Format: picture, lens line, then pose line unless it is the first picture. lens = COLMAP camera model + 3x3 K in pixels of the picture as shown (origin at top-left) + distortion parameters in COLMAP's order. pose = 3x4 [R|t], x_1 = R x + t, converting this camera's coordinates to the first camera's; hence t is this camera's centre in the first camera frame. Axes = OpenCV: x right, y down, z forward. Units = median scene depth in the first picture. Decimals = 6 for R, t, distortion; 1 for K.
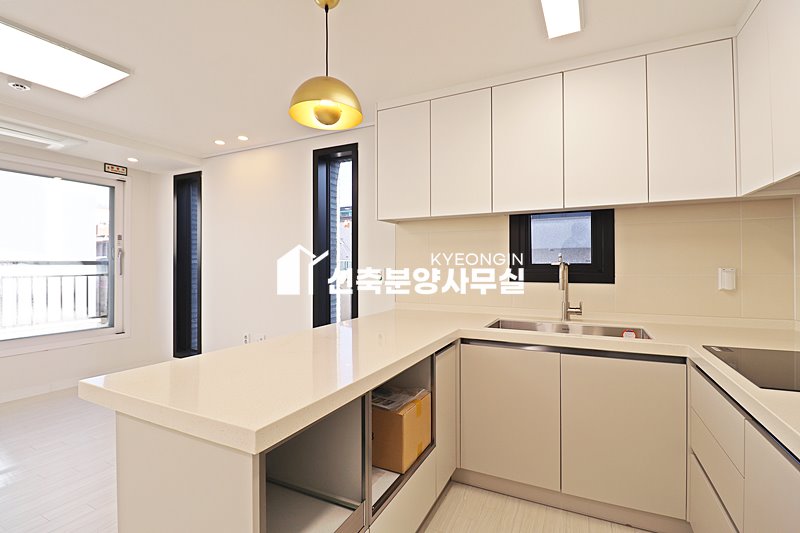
lens RADIAL K [[399.2, 0, 398.5], [0, 399.2, 260.0], [0, 0, 1]] dist [-0.004486, -0.001083]
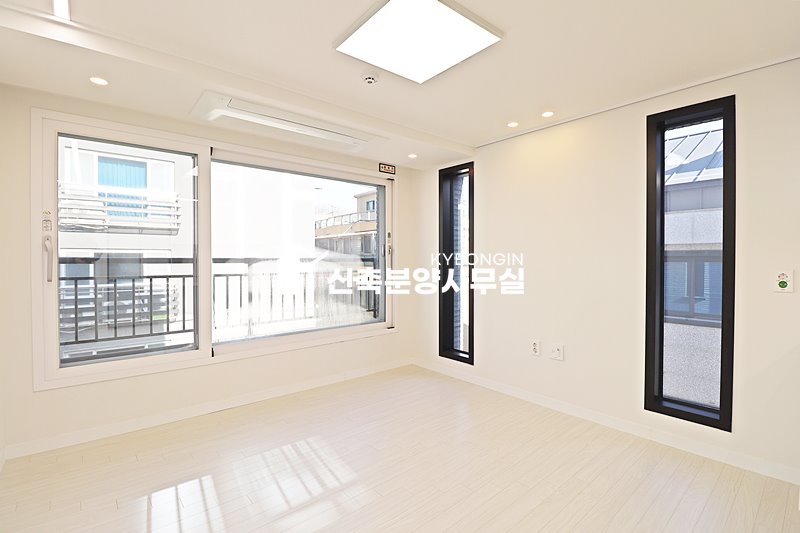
lens RADIAL K [[399.2, 0, 398.5], [0, 399.2, 260.0], [0, 0, 1]] dist [-0.004486, -0.001083]
pose [[0.912067, 0.001177, -0.410039, -0.495406], [0.004014, 0.999922, 0.011801, -0.007796], [0.410021, -0.012409, 0.911991, 0.134242]]
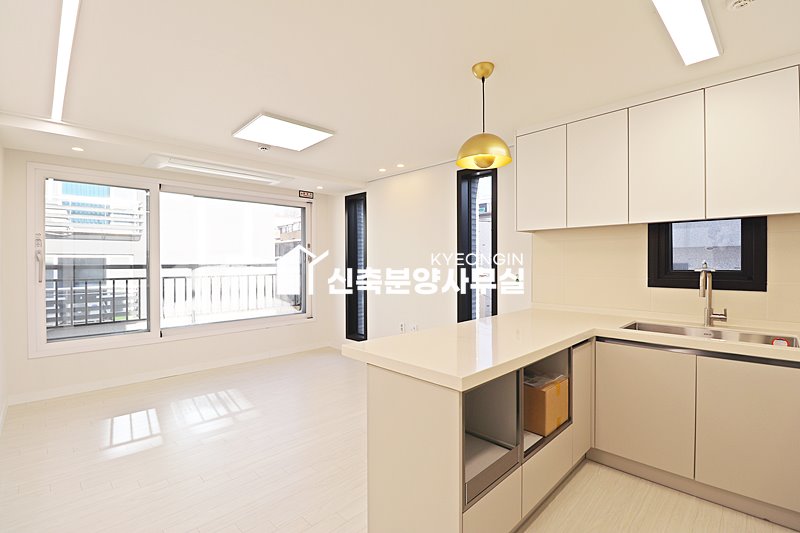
lens RADIAL K [[378.5, 0, 395.7], [0, 378.5, 262.8], [0, 0, 1]] dist [-0.000511, -0.012233]
pose [[0.943857, -0.000307, -0.330353, -0.023883], [0.004477, 0.999920, 0.011862, -0.025966], [0.330323, -0.012675, 0.943783, -0.178315]]
